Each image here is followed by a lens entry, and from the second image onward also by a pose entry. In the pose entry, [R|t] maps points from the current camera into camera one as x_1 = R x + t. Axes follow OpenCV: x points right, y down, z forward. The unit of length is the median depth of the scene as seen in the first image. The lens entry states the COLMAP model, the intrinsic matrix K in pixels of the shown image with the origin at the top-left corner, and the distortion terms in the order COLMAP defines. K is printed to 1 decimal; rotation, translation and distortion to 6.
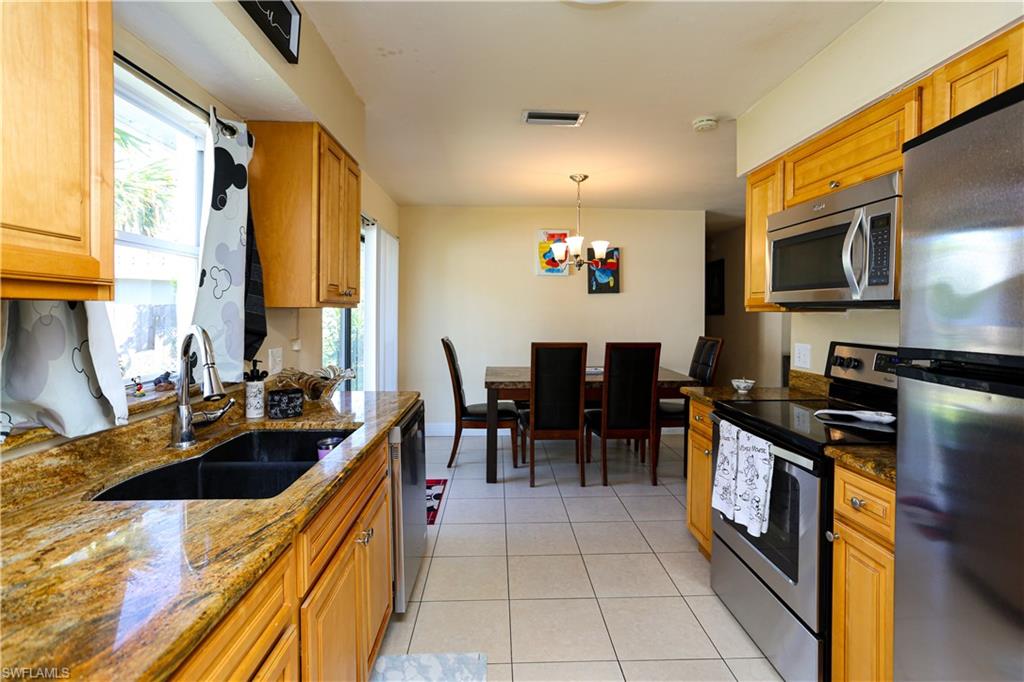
lens RADIAL K [[496.6, 0, 513.9], [0, 496.6, 333.4], [0, 0, 1]] dist [-0.074011, 0.033405]
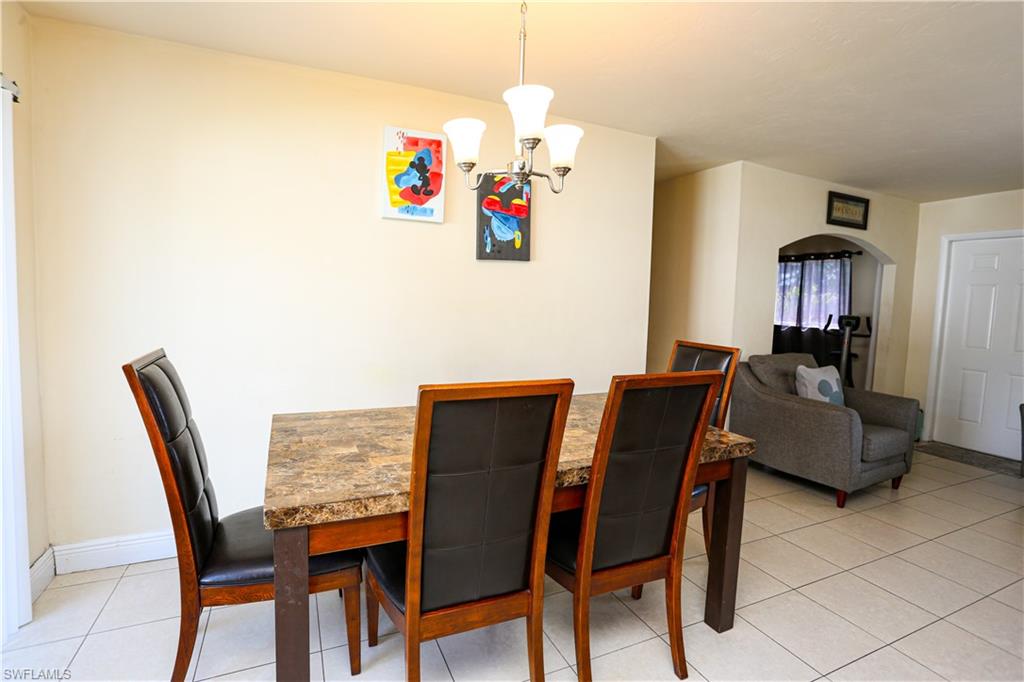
lens RADIAL K [[496.6, 0, 513.9], [0, 496.6, 333.4], [0, 0, 1]] dist [-0.074011, 0.033405]
pose [[0.922784, -0.002752, 0.385307, -0.022617], [-0.013768, 0.999100, 0.040109, -0.021428], [-0.385071, -0.042317, 0.921916, 0.484590]]
